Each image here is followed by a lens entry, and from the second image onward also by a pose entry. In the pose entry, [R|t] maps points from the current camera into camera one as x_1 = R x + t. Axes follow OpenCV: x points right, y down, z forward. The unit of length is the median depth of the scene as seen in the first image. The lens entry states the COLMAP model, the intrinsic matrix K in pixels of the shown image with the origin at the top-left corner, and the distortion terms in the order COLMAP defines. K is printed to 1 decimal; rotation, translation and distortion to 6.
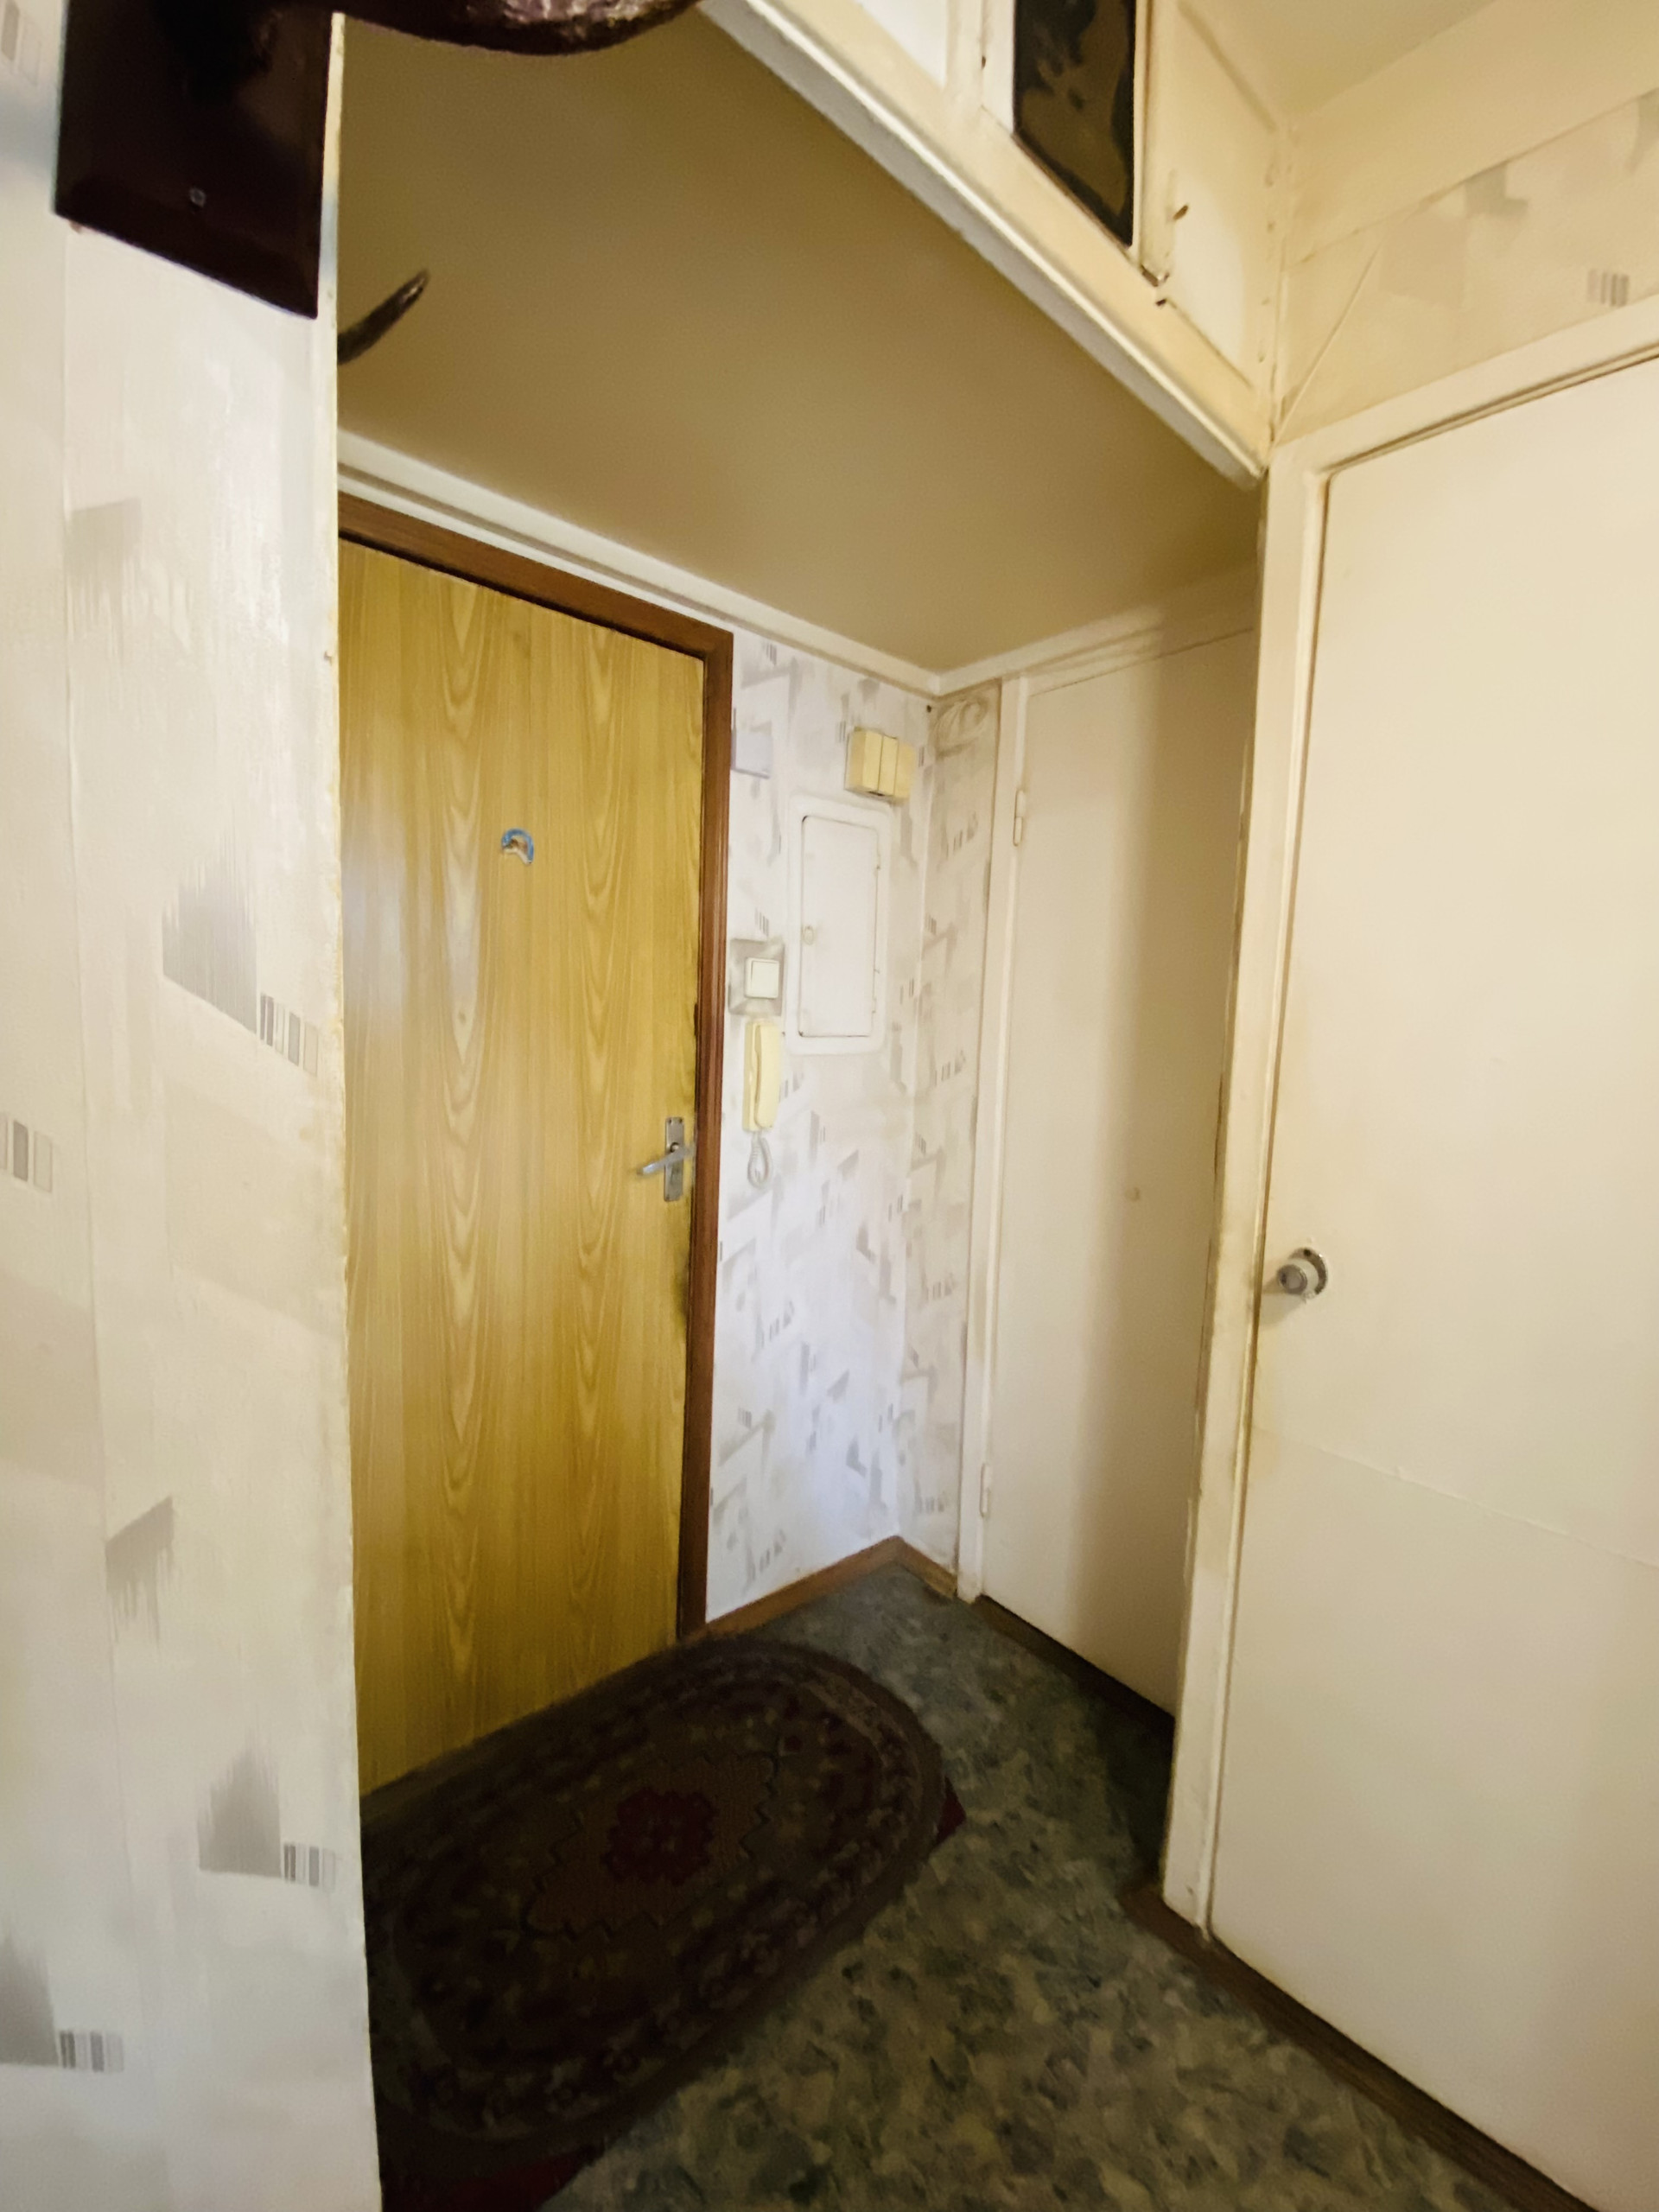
lens RADIAL K [[903.9, 0, 831.1], [0, 903.9, 1101.4], [0, 0, 1]] dist [0.013288, -0.013906]
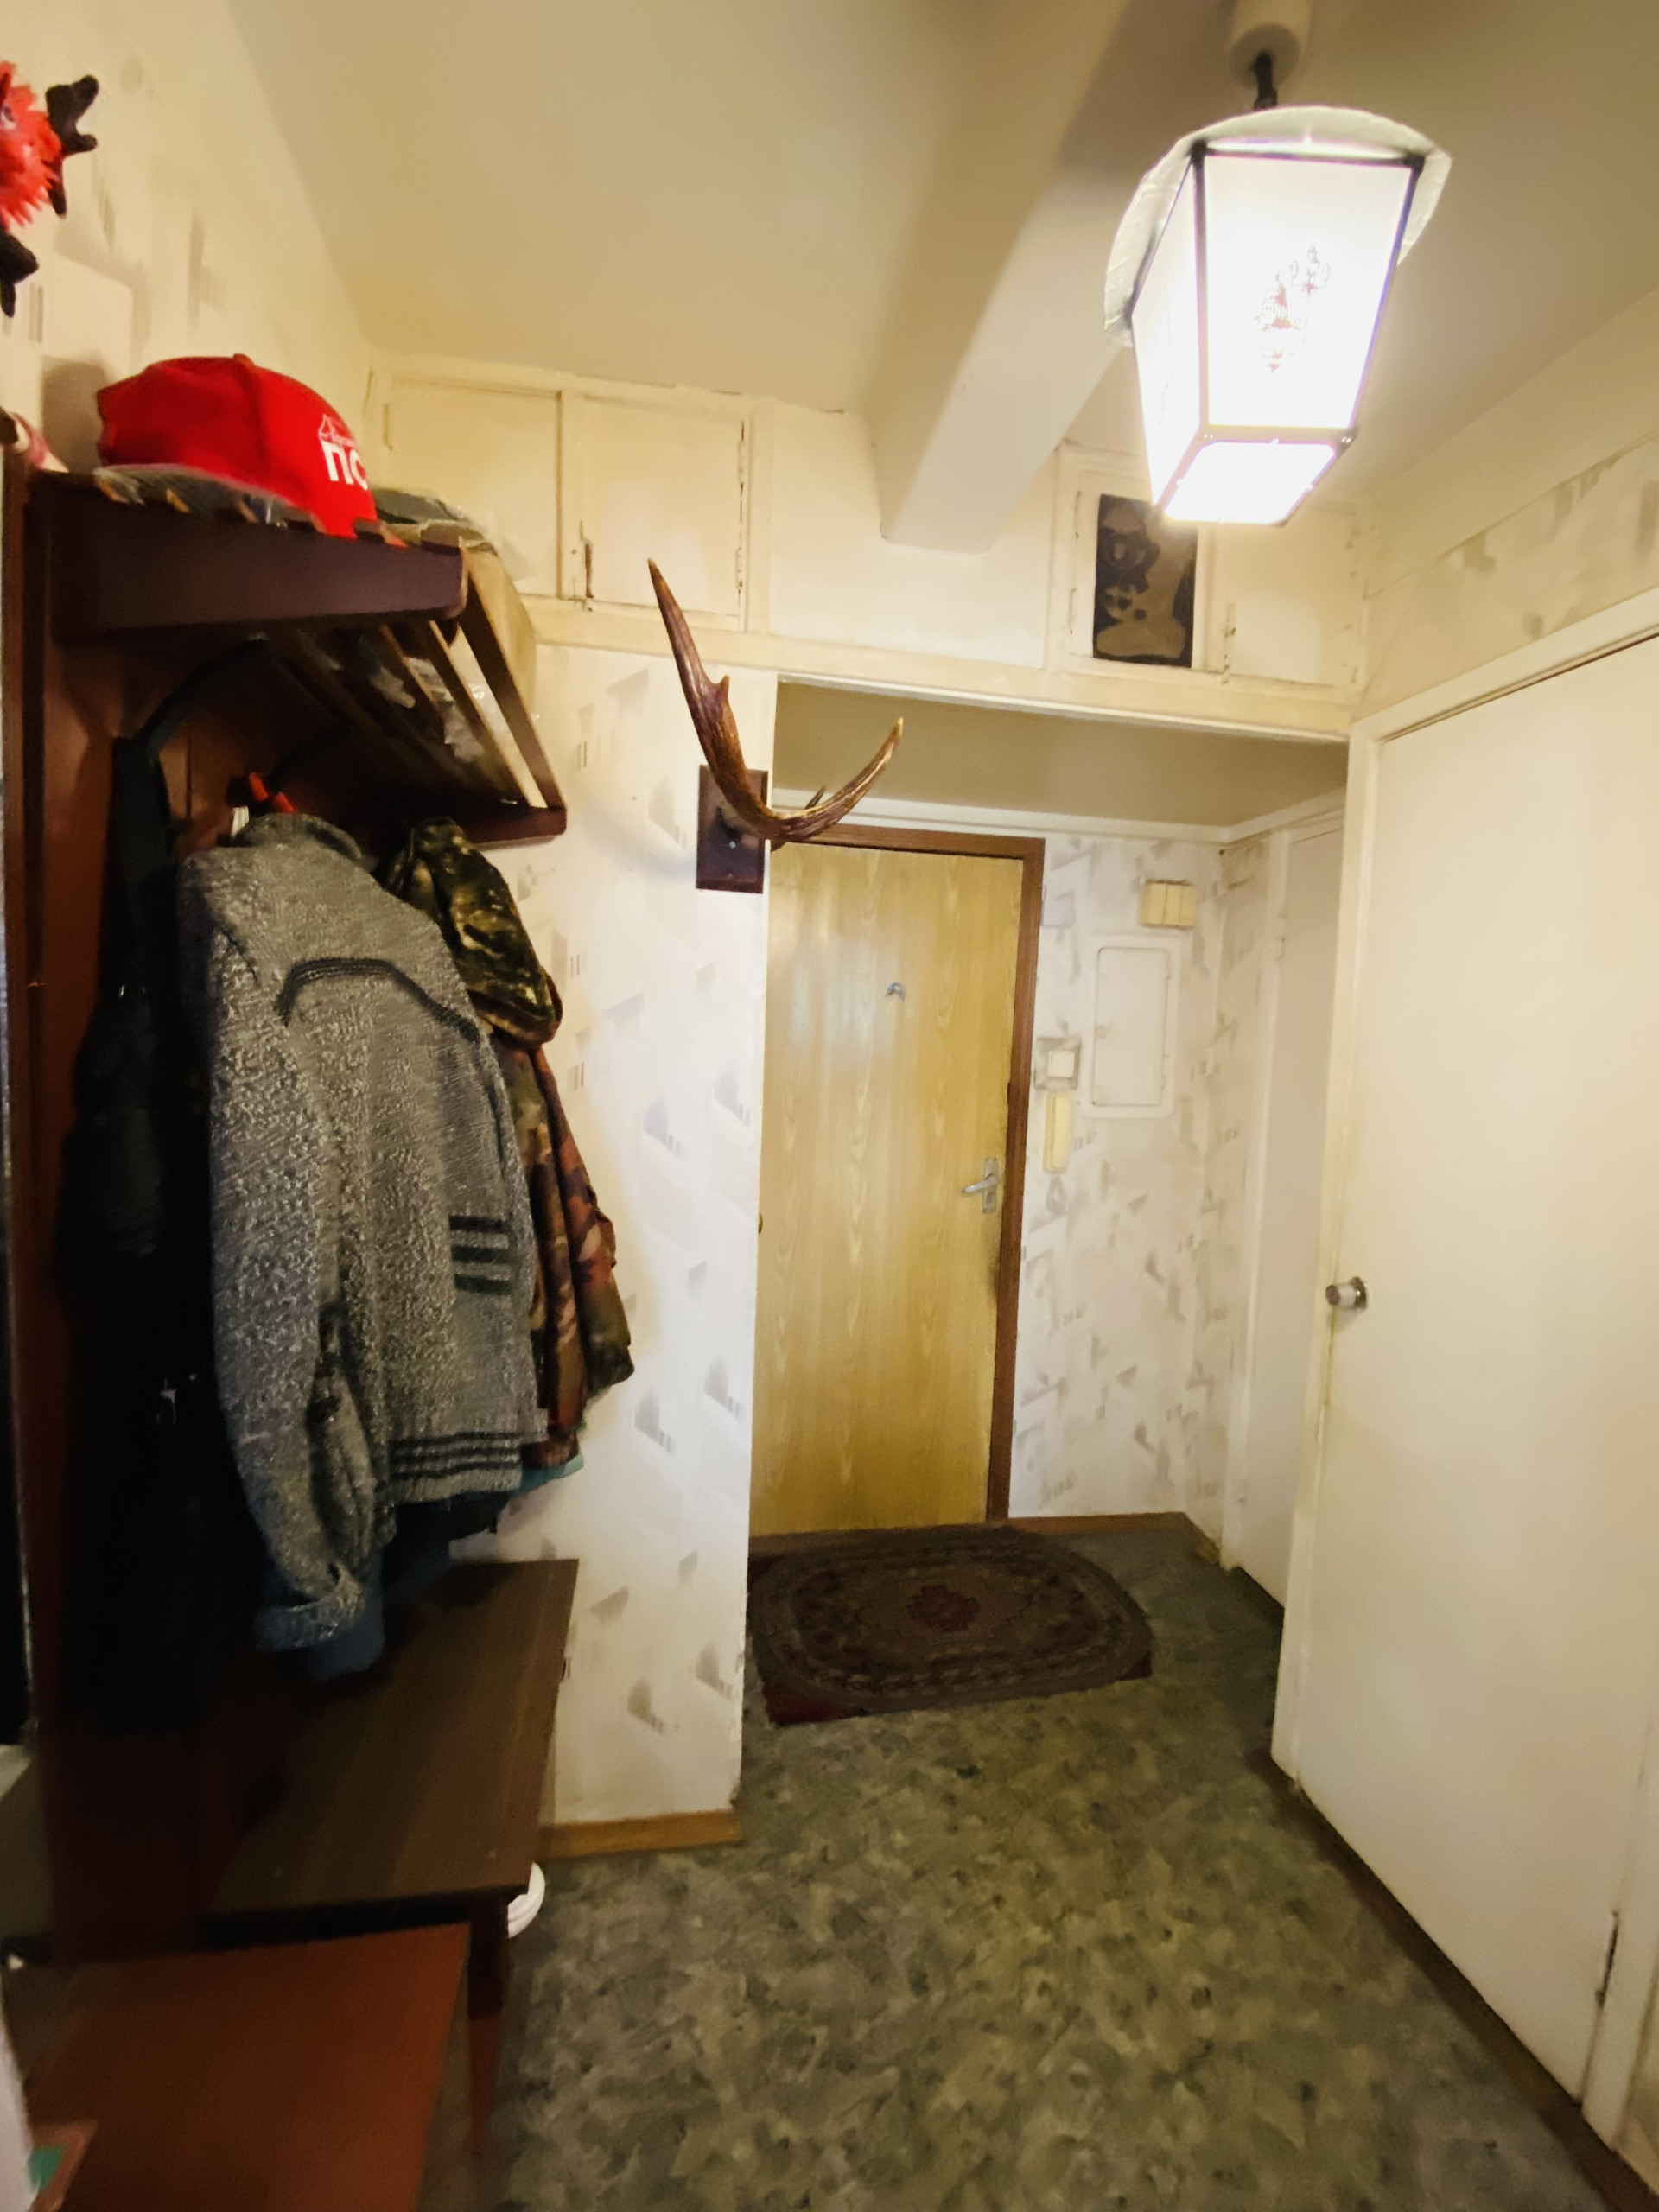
lens RADIAL K [[903.9, 0, 814.0], [0, 903.9, 1089.6], [0, 0, 1]] dist [0.013288, -0.013906]
pose [[0.851166, 0.025115, -0.524295, 0.348483], [-0.057632, 0.997287, -0.045790, -0.008689], [0.521723, 0.069191, 0.850305, -0.429724]]
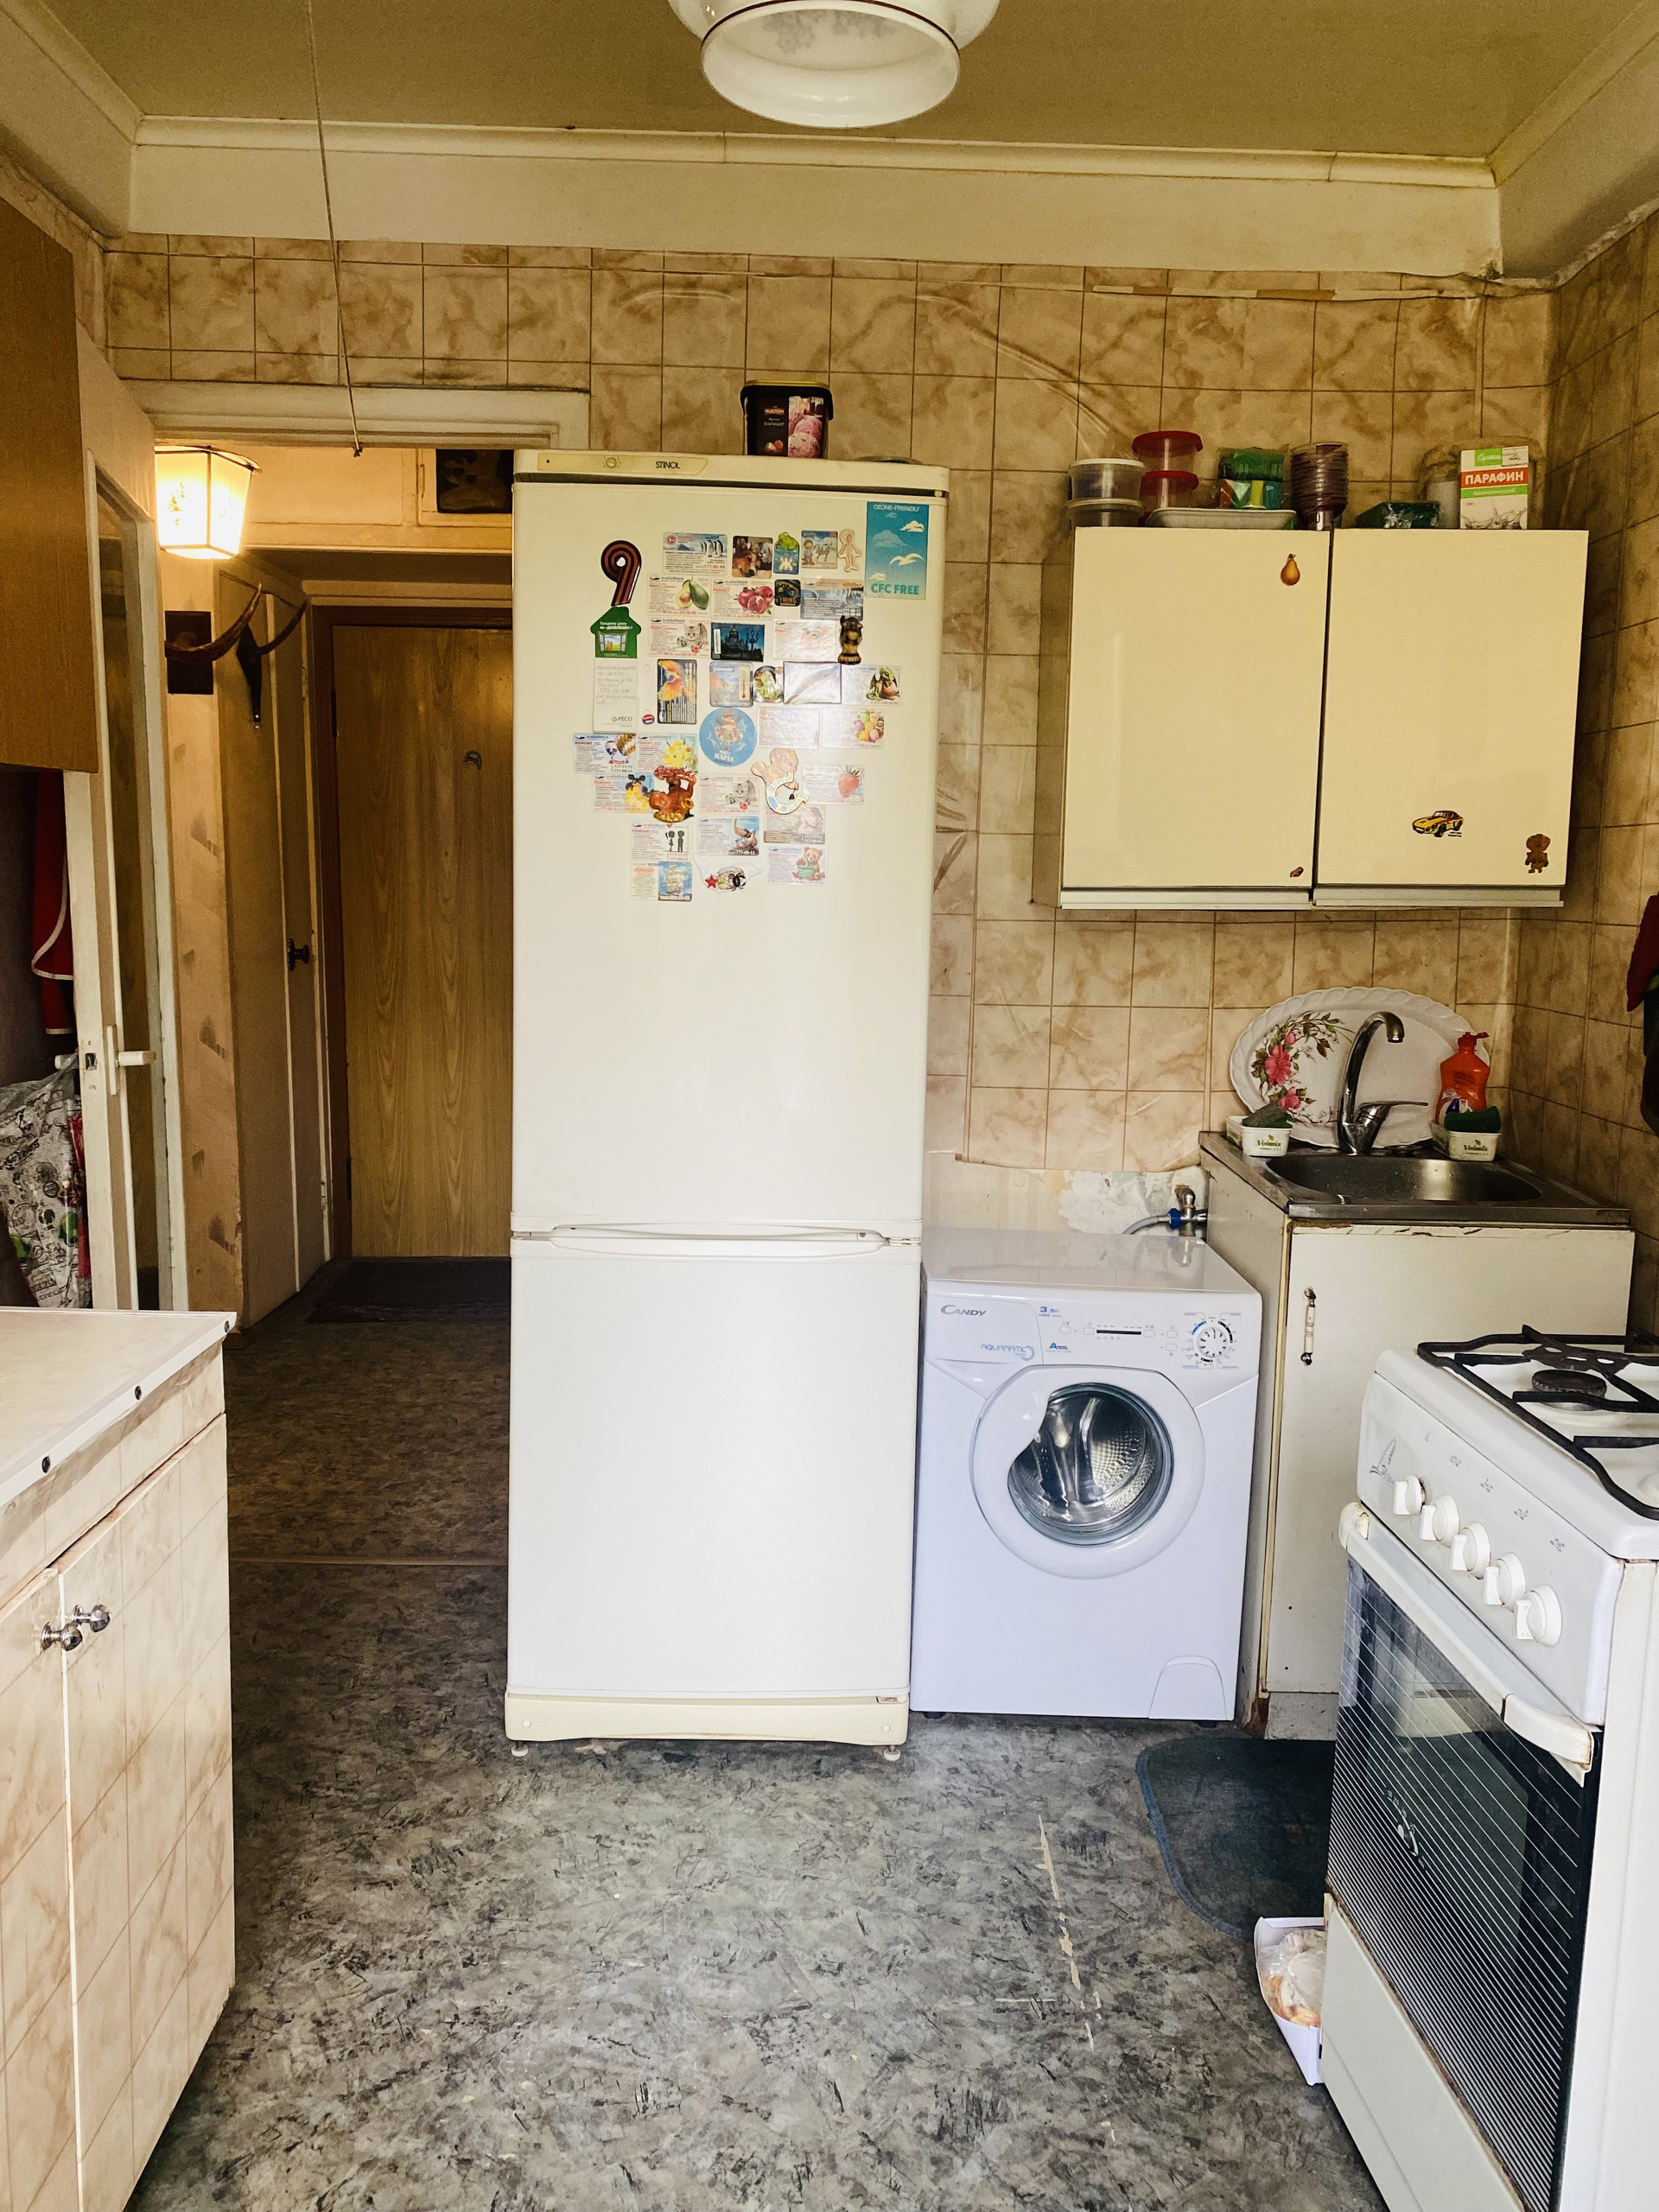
lens RADIAL K [[1706.7, 0, 824.5], [0, 1706.7, 1098.7], [0, 0, 1]] dist [0.037027, -0.041952]
pose [[0.758658, 0.068436, -0.647885, 2.084969], [-0.049113, 0.997645, 0.047871, 0.172172], [0.649636, -0.004498, 0.760232, -1.005940]]
